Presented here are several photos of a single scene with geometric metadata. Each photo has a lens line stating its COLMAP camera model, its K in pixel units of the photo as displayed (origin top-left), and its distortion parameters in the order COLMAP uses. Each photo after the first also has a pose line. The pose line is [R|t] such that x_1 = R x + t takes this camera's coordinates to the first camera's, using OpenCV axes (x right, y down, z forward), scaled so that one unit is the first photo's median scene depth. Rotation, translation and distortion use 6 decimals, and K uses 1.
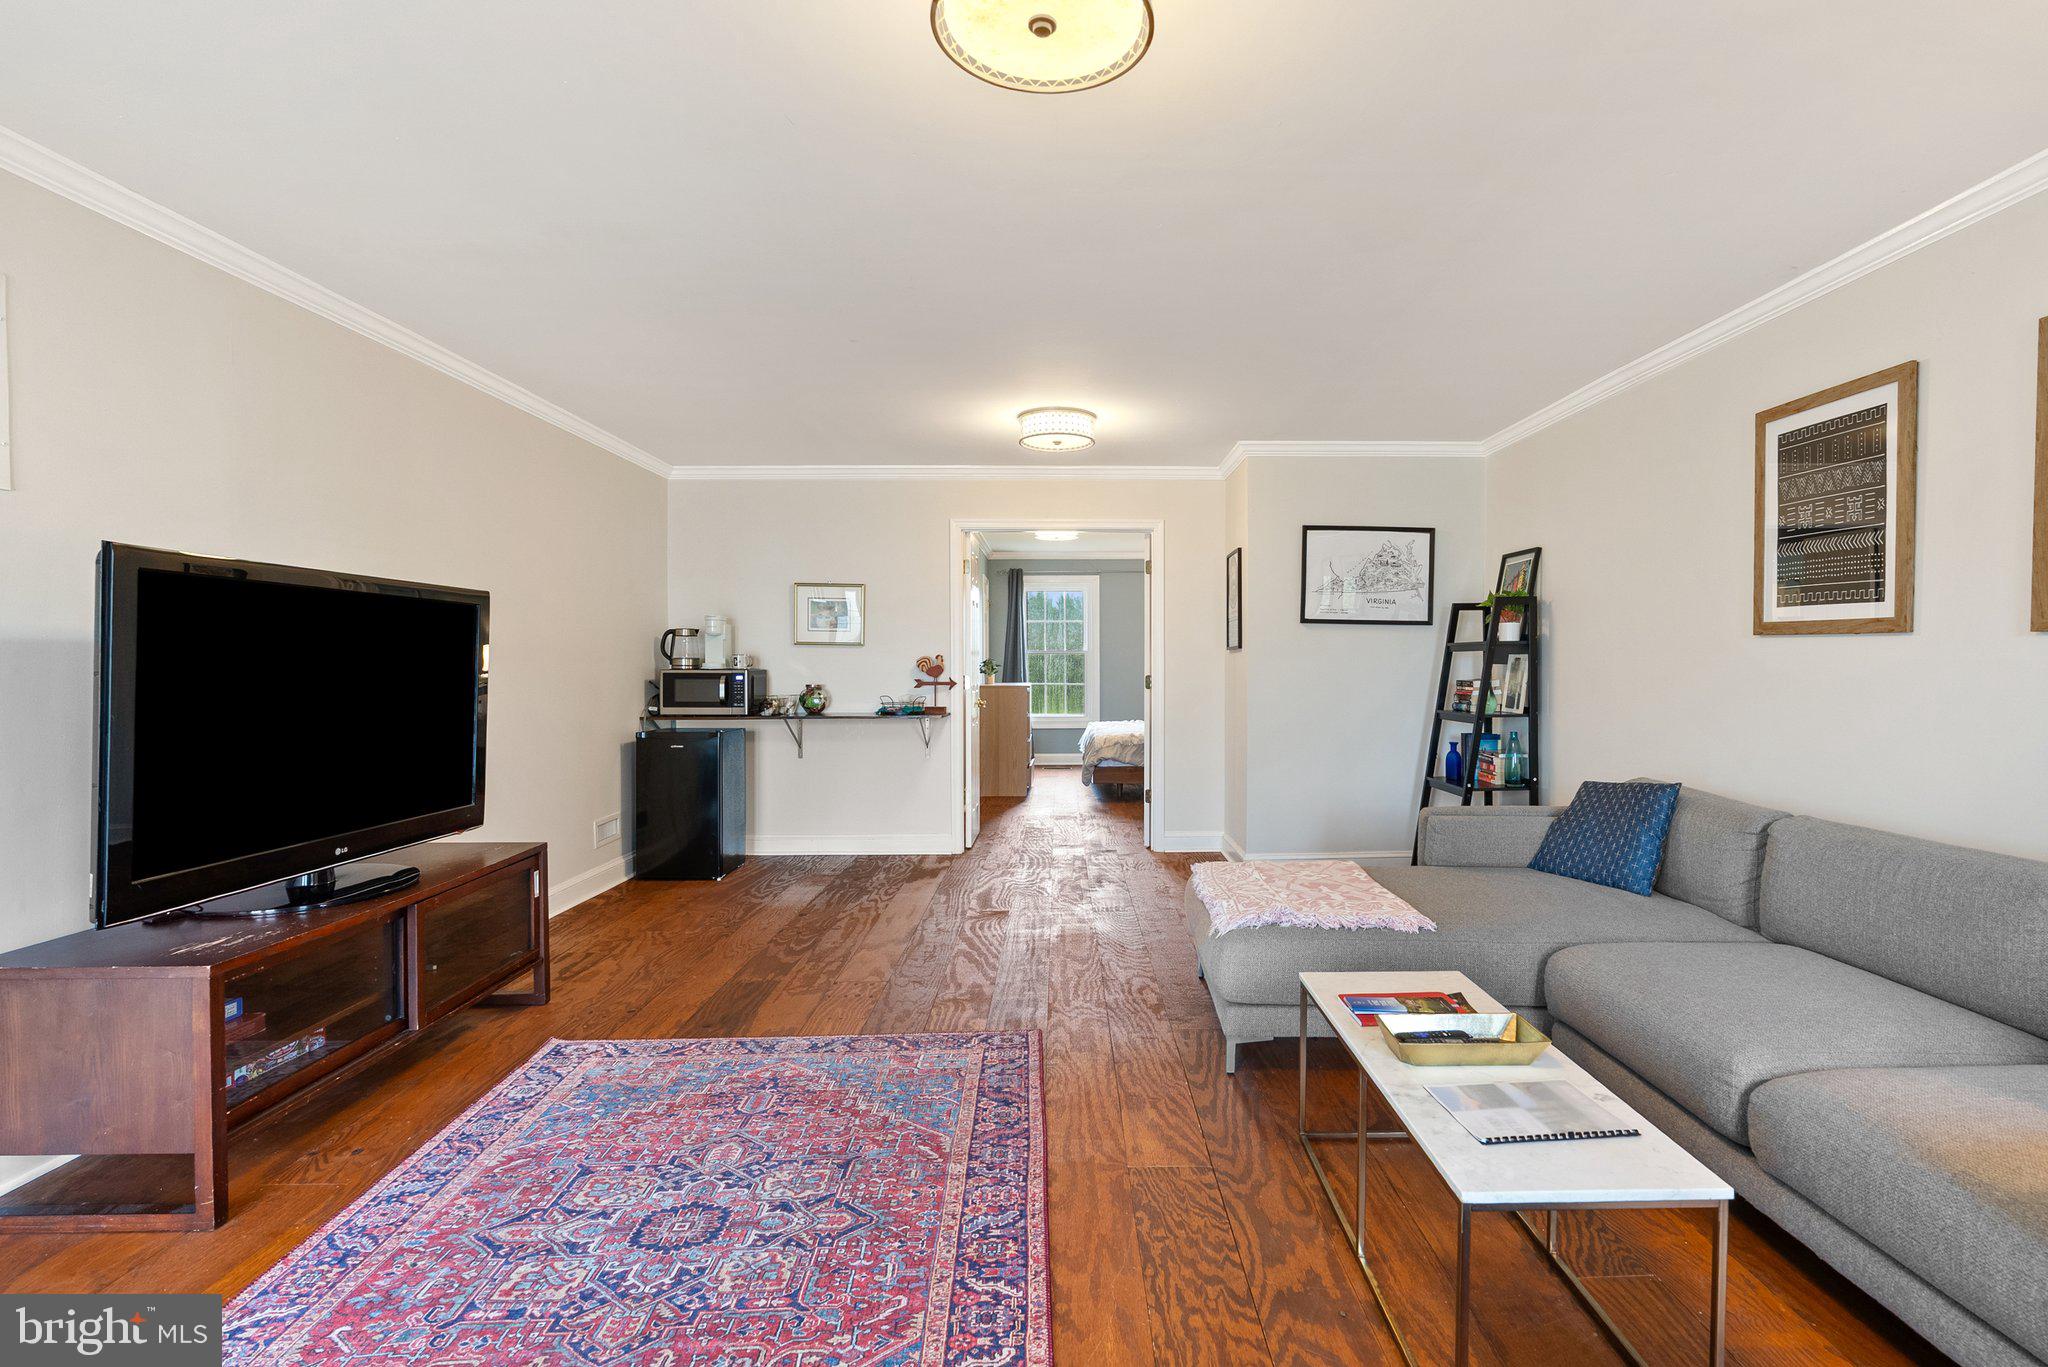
lens RADIAL K [[945.8, 0, 1099.1], [0, 945.8, 684.2], [0, 0, 1]] dist [-0.021503, 0.005167]
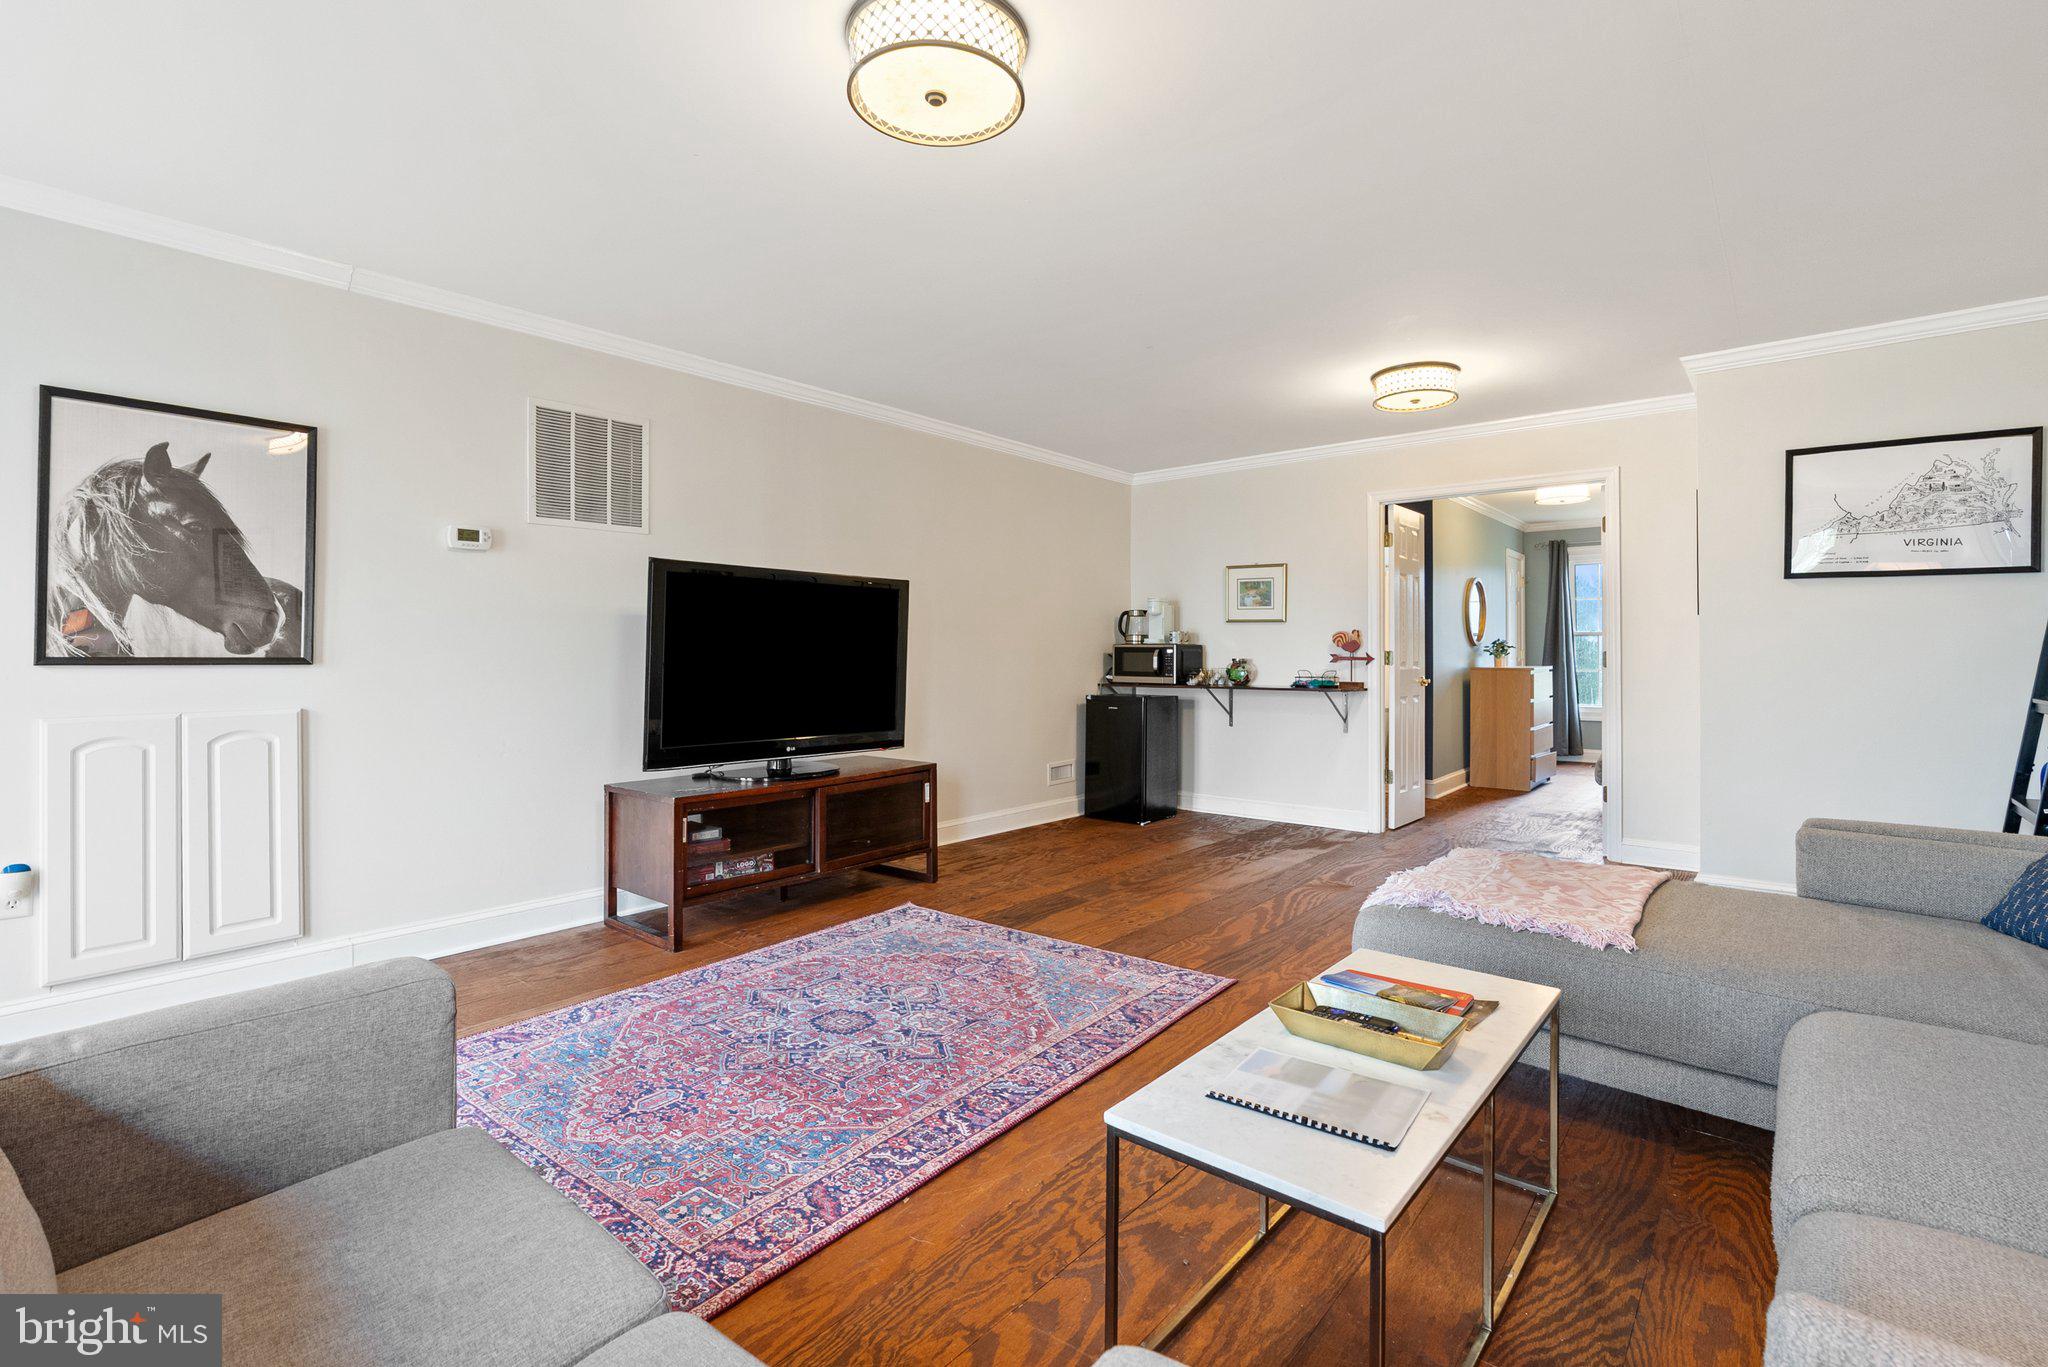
lens RADIAL K [[945.8, 0, 1048.1], [0, 945.8, 646.2], [0, 0, 1]] dist [-0.021503, 0.005167]
pose [[0.751128, -0.001334, -0.660155, 0.450849], [-0.021516, 0.999417, -0.026500, 0.036657], [0.659805, 0.034109, 0.750662, 0.089311]]
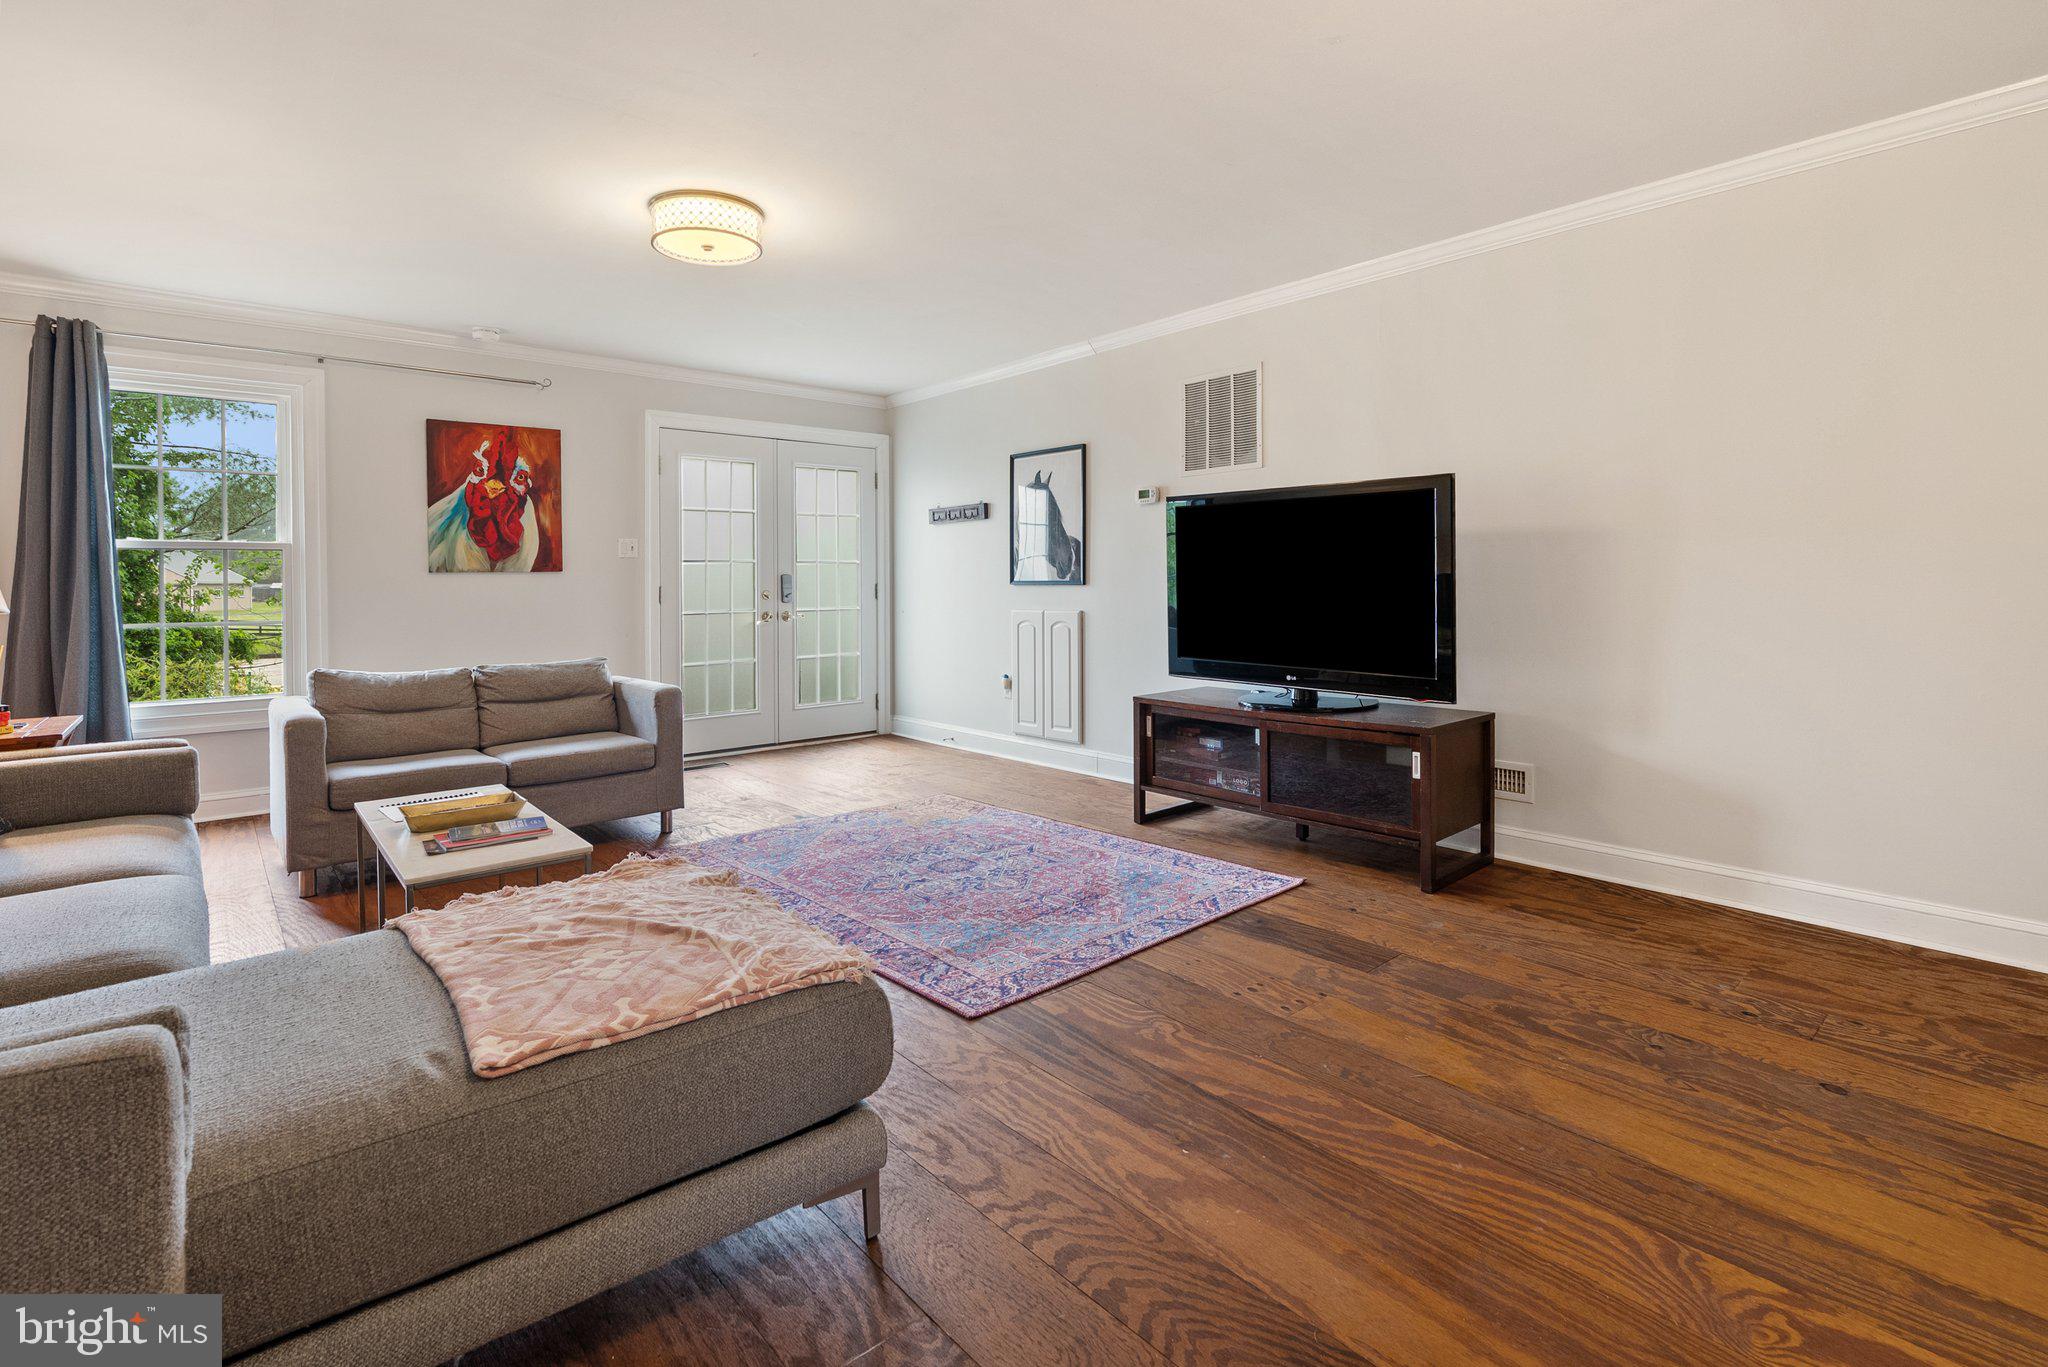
lens RADIAL K [[945.8, 0, 986.0], [0, 945.8, 586.9], [0, 0, 1]] dist [-0.021503, 0.005167]
pose [[-0.794984, 0.015018, -0.606444, 0.373775], [-0.004385, 0.999525, 0.030500, -0.001324], [0.606614, 0.026907, -0.794541, 1.578543]]
